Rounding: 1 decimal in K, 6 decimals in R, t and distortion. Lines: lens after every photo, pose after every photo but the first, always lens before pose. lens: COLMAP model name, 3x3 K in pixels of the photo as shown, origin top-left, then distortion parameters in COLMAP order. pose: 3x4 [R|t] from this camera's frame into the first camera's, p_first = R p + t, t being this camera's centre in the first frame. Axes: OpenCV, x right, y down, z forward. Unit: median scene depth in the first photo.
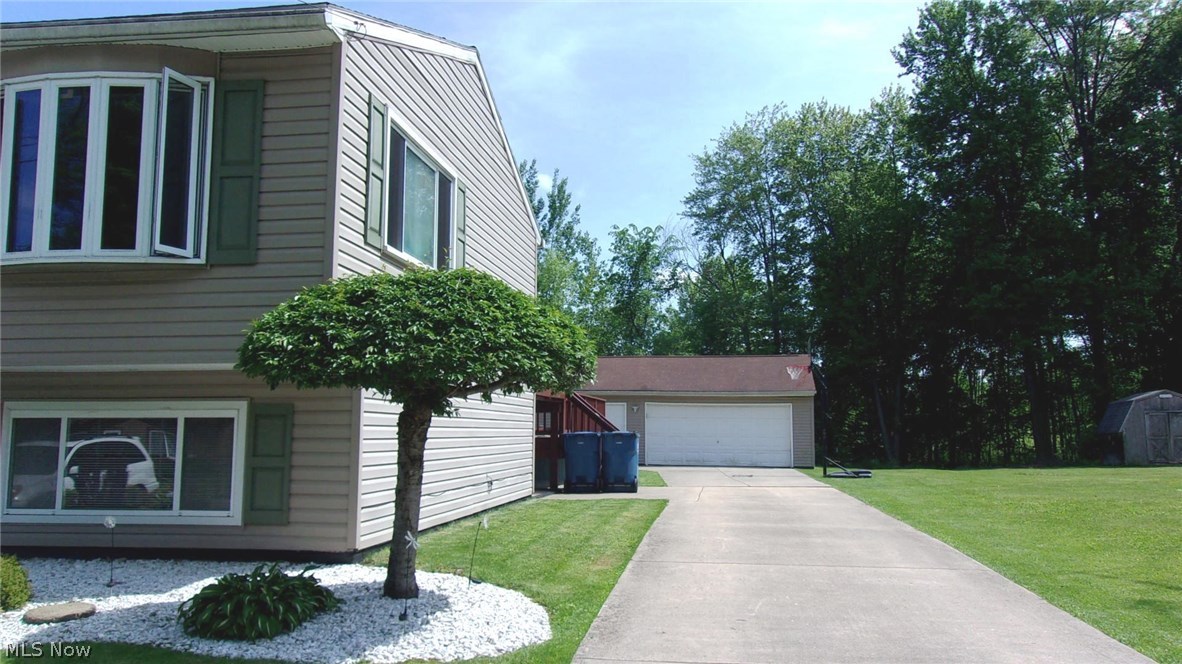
lens RADIAL K [[961.3, 0, 599.0], [0, 961.3, 343.2], [0, 0, 1]] dist [0.000285, -0.004475]
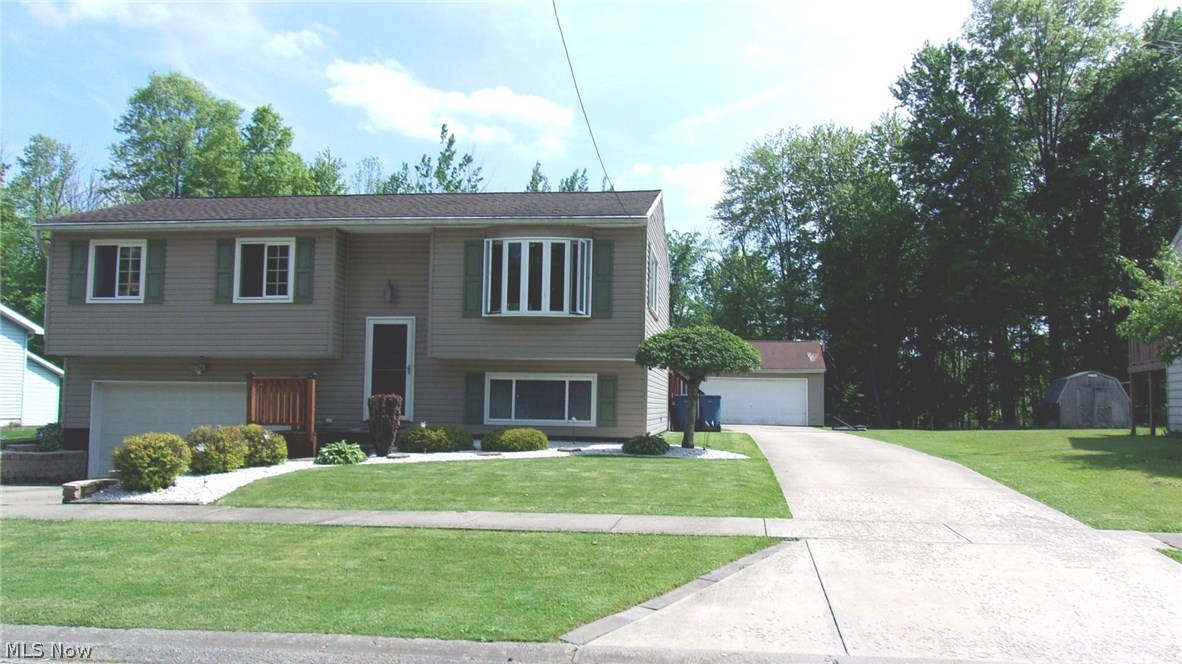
lens RADIAL K [[961.3, 0, 595.3], [0, 961.3, 326.4], [0, 0, 1]] dist [0.000285, -0.004475]
pose [[0.999912, 0.013105, -0.002016, -0.058453], [-0.013080, 0.999843, 0.011970, -0.013176], [0.002173, -0.011942, 0.999926, -0.212010]]
